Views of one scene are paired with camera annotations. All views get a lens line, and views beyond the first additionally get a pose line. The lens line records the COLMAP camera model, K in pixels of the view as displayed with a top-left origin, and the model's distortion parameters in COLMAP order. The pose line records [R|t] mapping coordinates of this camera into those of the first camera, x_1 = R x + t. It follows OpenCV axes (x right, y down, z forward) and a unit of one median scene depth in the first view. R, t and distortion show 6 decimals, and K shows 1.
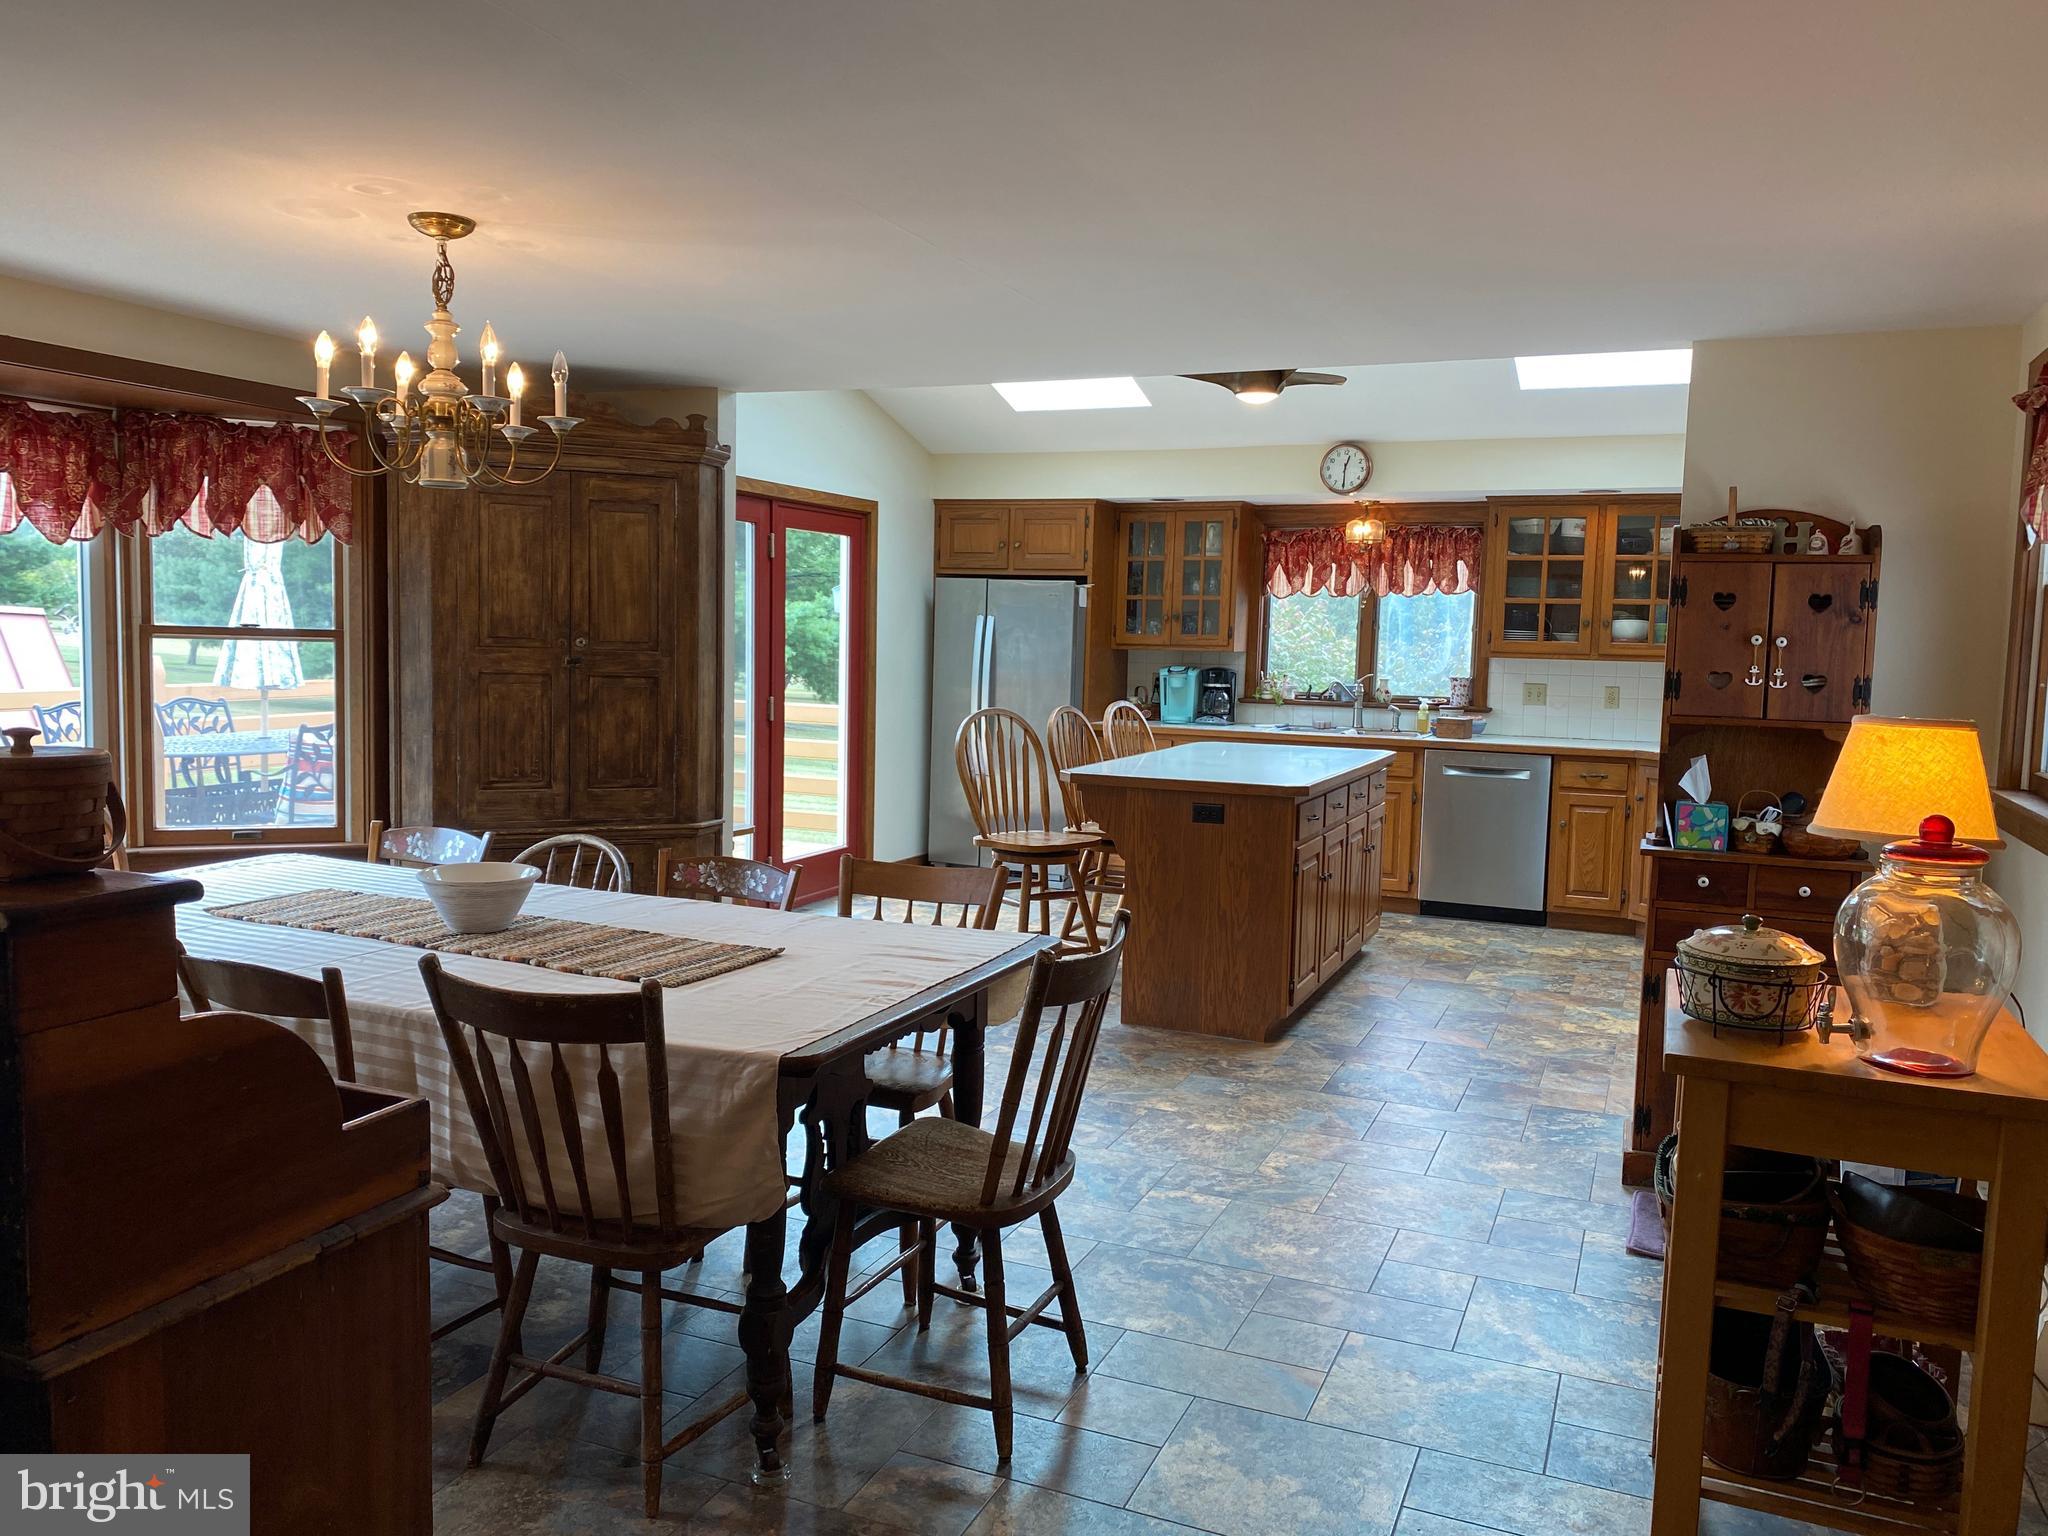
lens RADIAL K [[1562.1, 0, 1022.1], [0, 1562.1, 784.9], [0, 0, 1]] dist [0.104183, -0.000245]
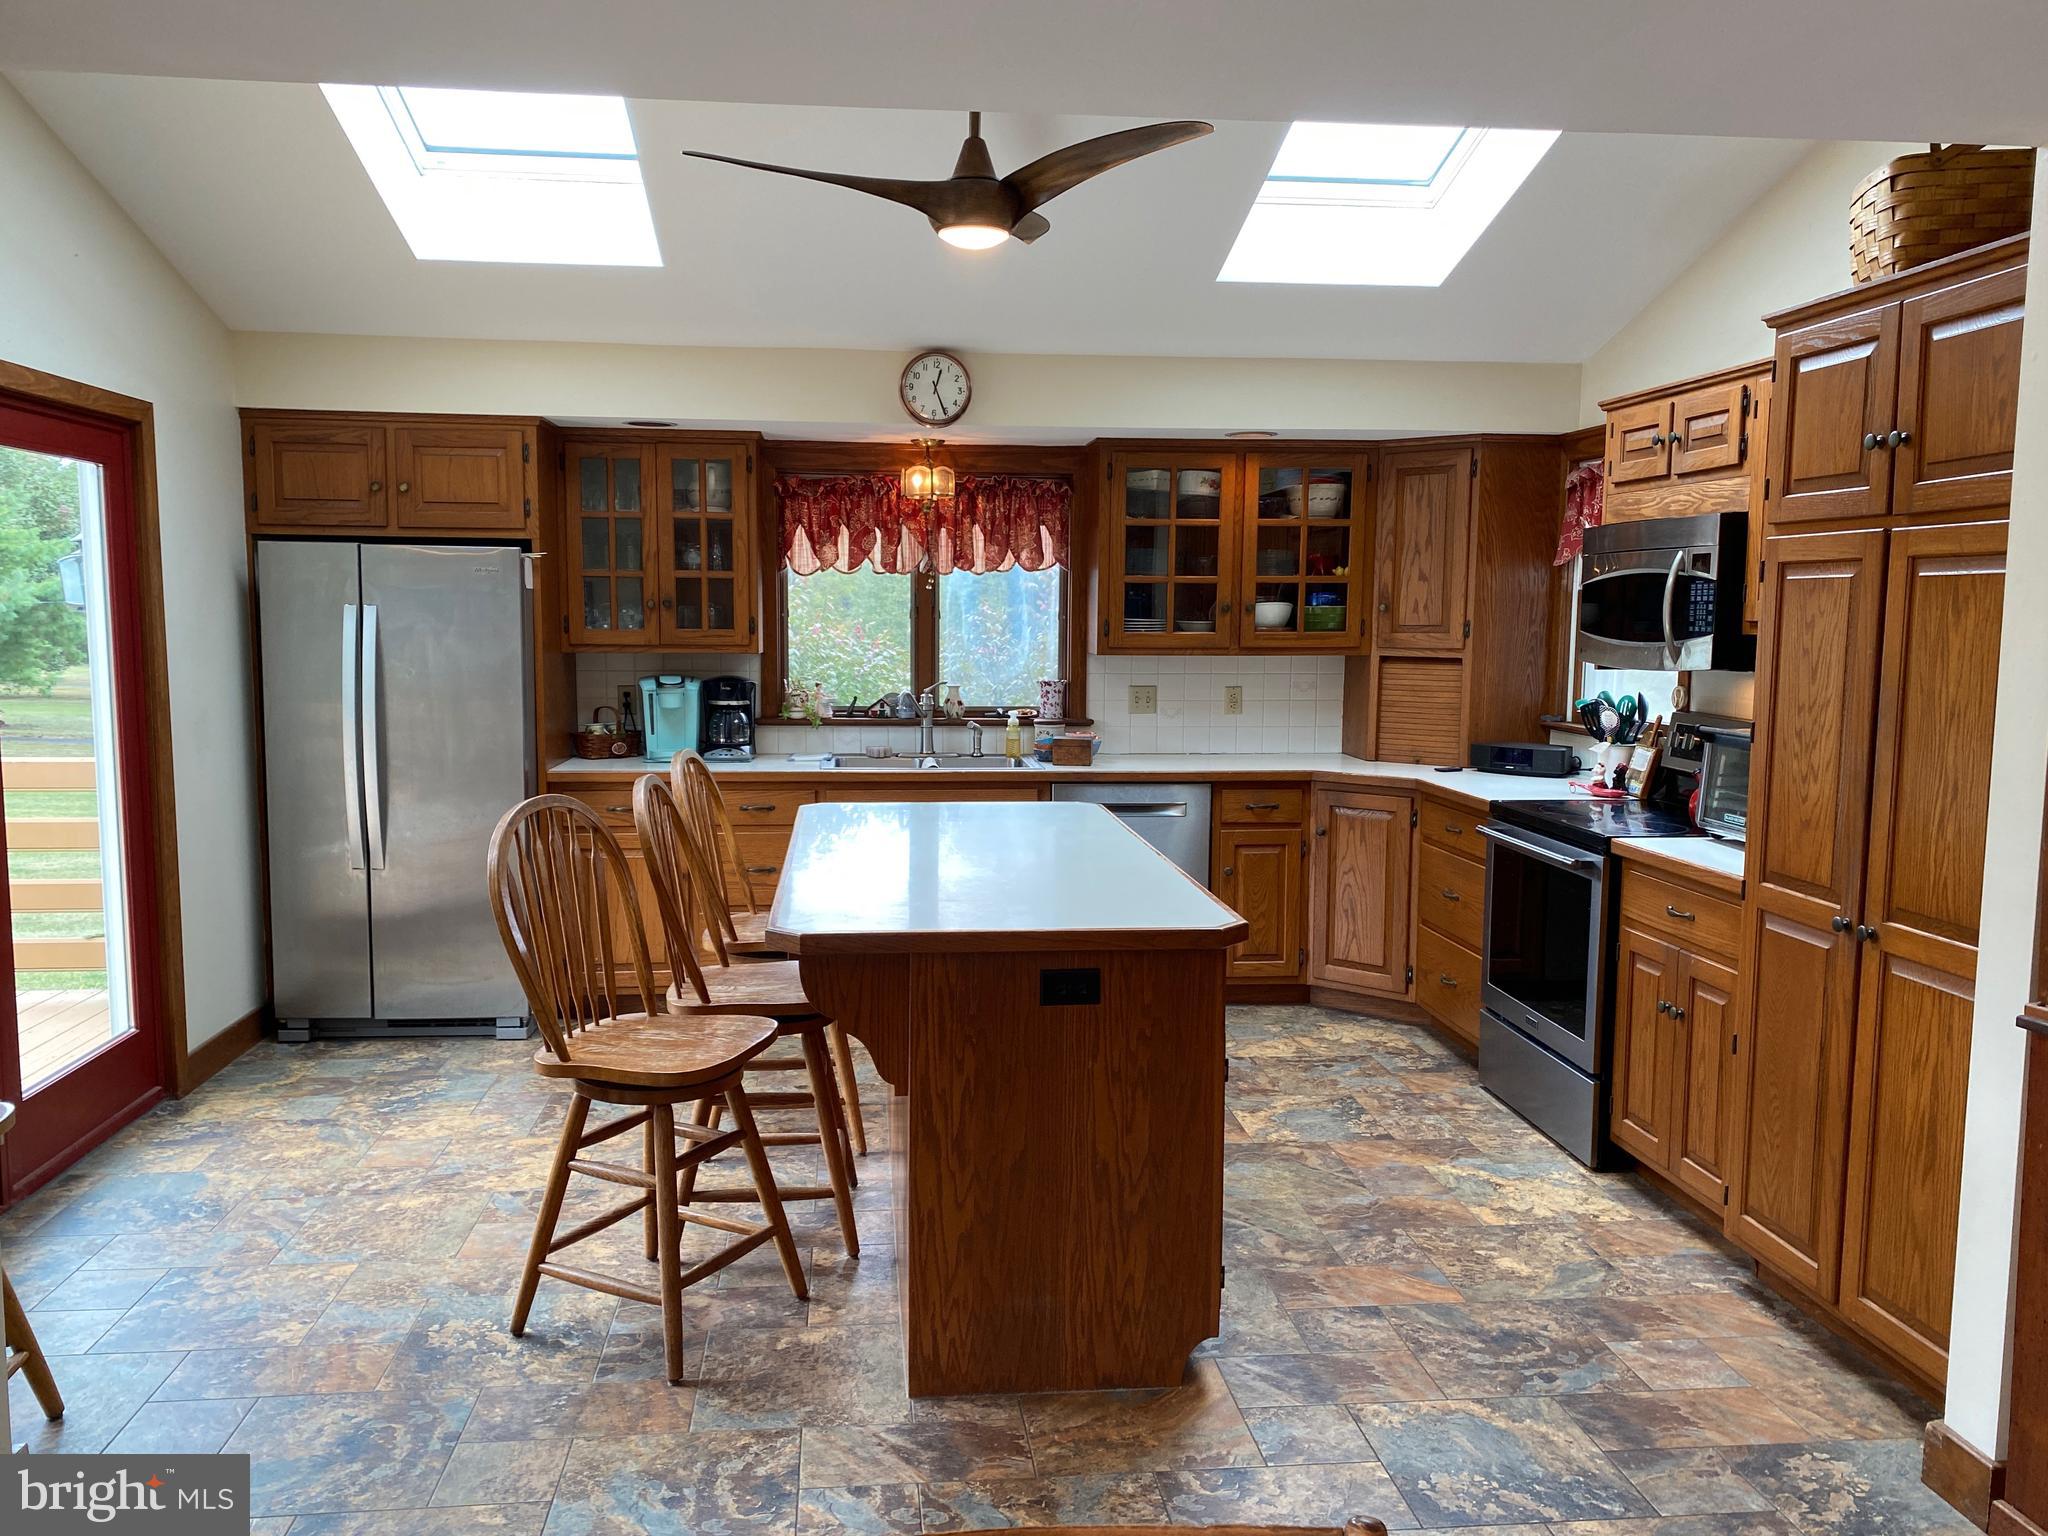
lens RADIAL K [[1556.8, 0, 1024.0], [0, 1556.8, 768.0], [0, 0, 1]] dist [0.078174, -0.083667]
pose [[0.872628, -0.067517, 0.483695, -0.111889], [0.061023, 0.997710, 0.029174, -0.055489], [-0.484557, 0.004058, 0.874750, 0.402622]]
